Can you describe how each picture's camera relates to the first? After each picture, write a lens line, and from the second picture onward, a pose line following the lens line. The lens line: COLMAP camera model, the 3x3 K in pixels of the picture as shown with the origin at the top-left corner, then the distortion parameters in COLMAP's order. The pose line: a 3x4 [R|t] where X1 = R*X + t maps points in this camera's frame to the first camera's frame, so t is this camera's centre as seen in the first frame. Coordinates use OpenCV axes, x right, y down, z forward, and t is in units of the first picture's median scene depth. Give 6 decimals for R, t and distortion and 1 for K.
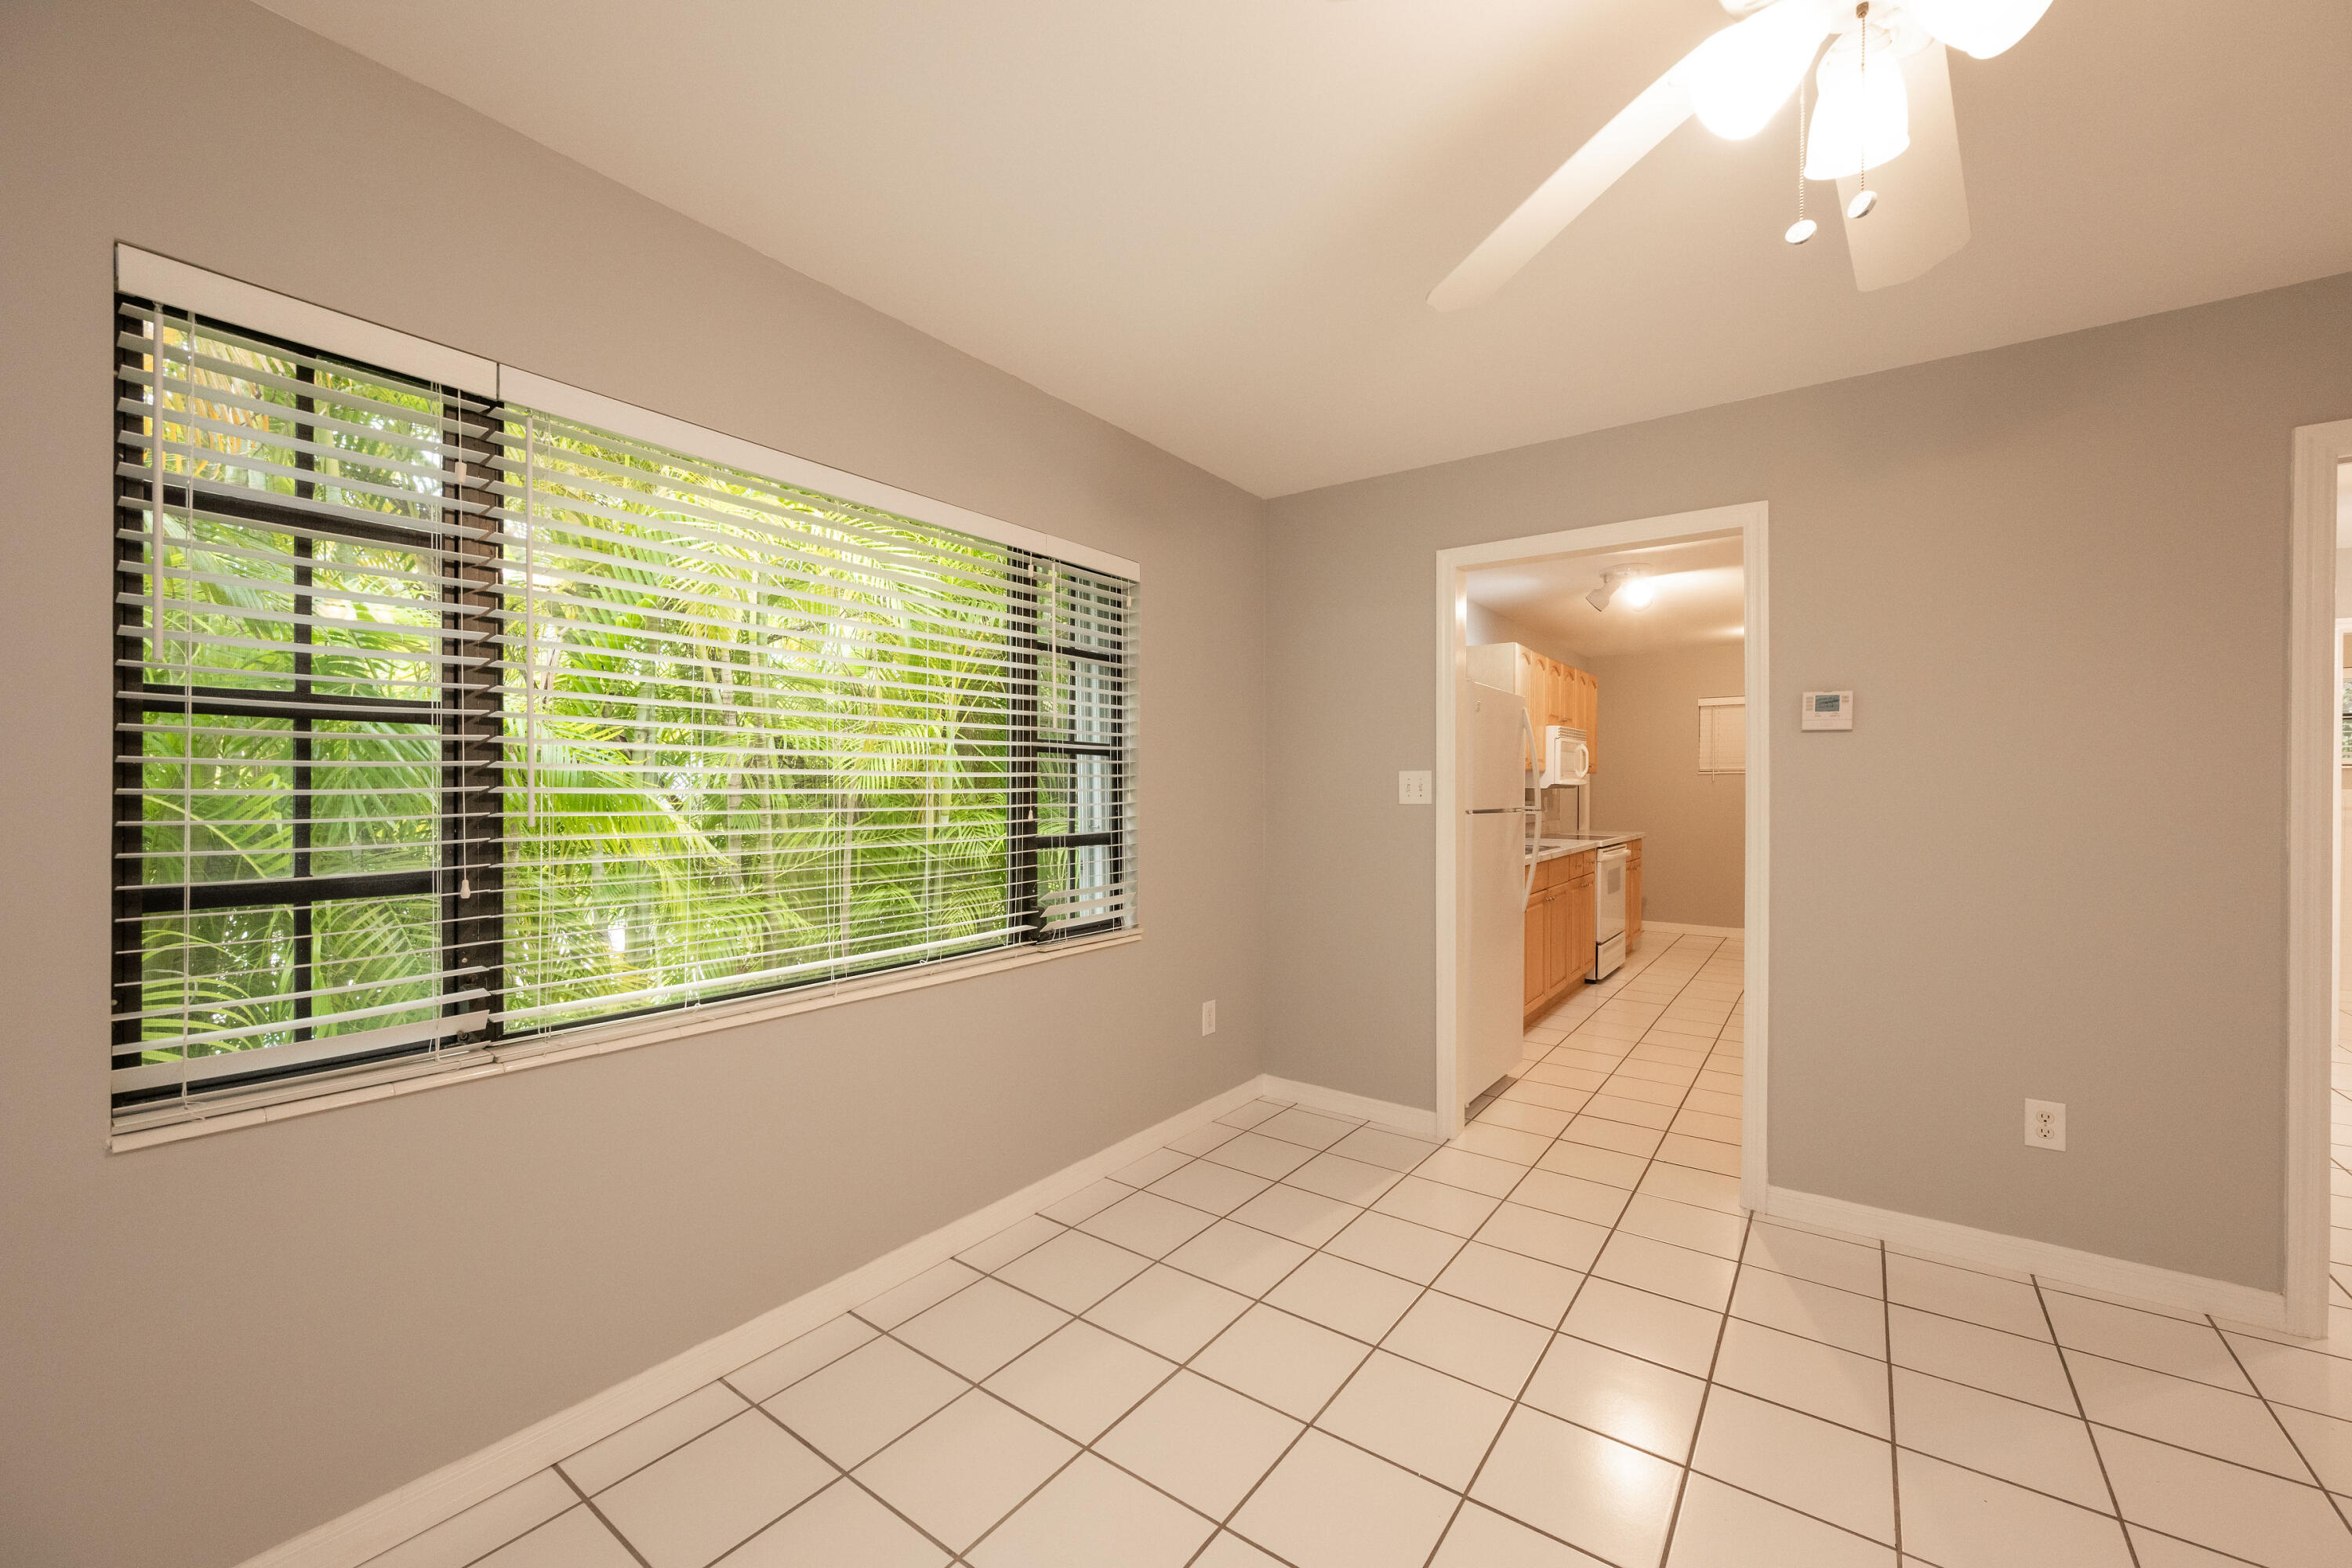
lens RADIAL K [[931.7, 0, 1176.0], [0, 931.7, 784.0], [0, 0, 1]] dist [0.008810, -0.000238]
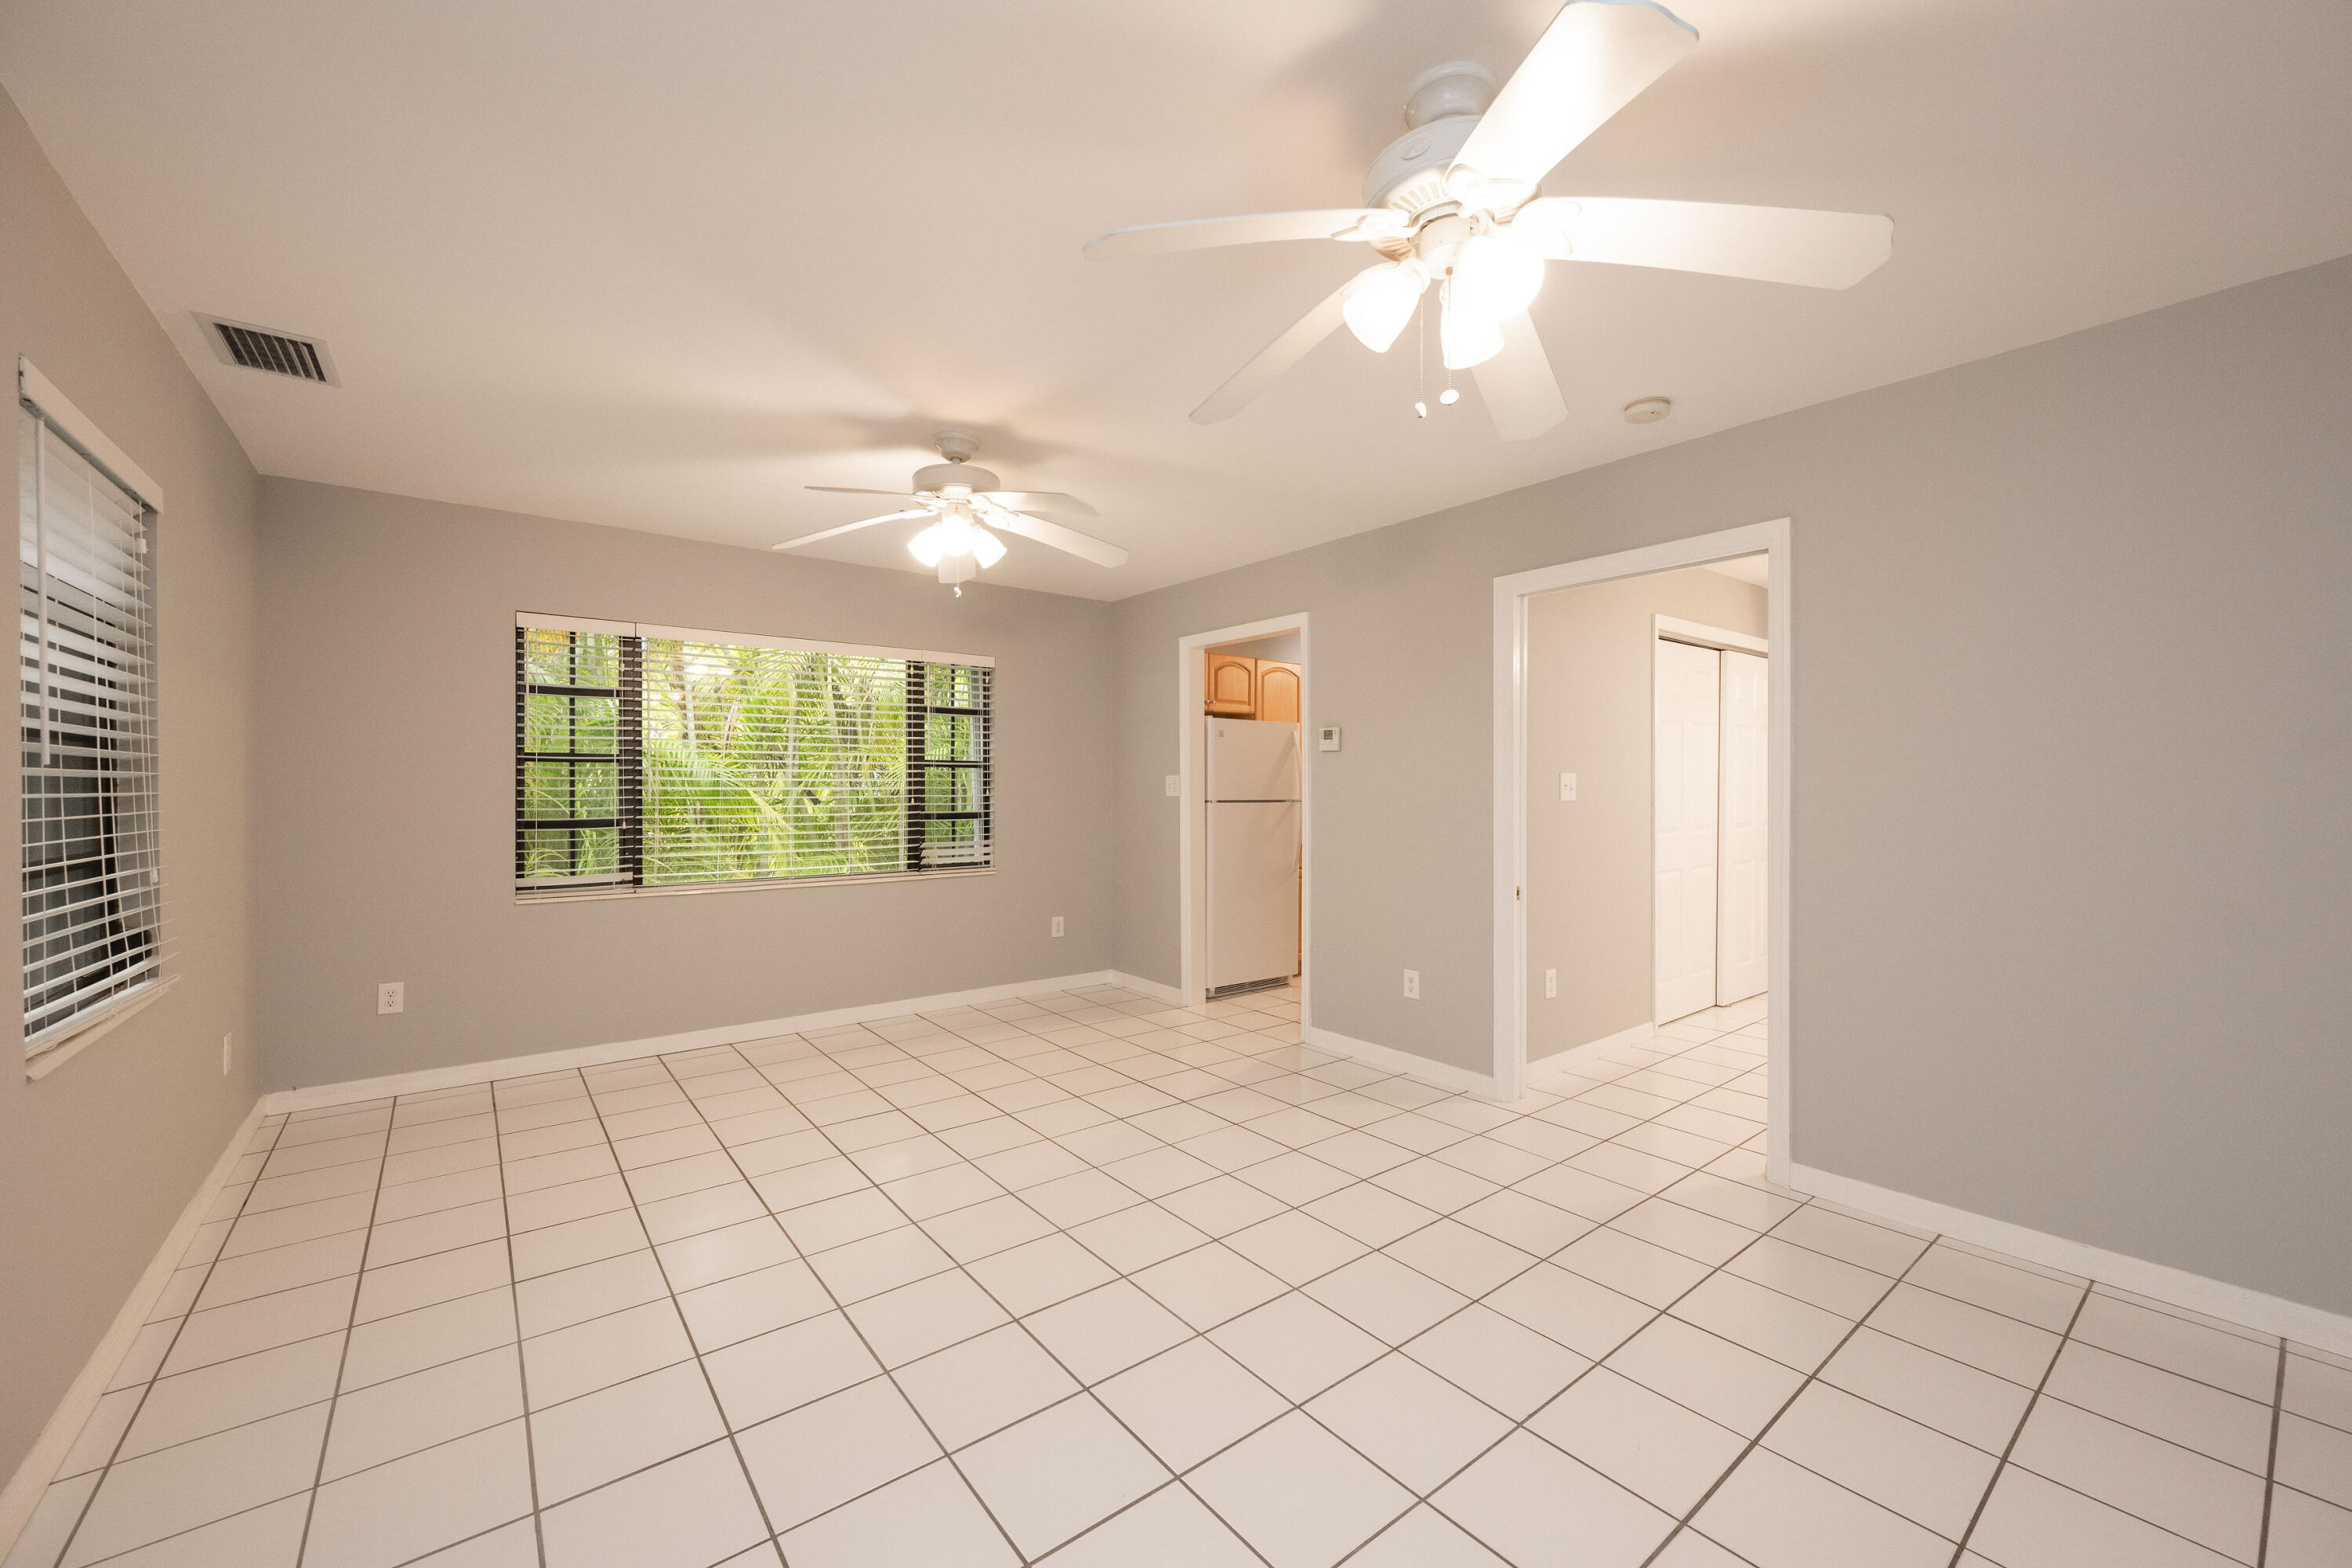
lens RADIAL K [[893.0, 0, 1176.0], [0, 893.0, 784.0], [0, 0, 1]] dist [0.016595, -0.000026]
pose [[0.958554, -0.002705, -0.284900, 1.416912], [0.003320, 0.999993, 0.001674, -0.003365], [0.284893, -0.002551, 0.958556, -0.962251]]
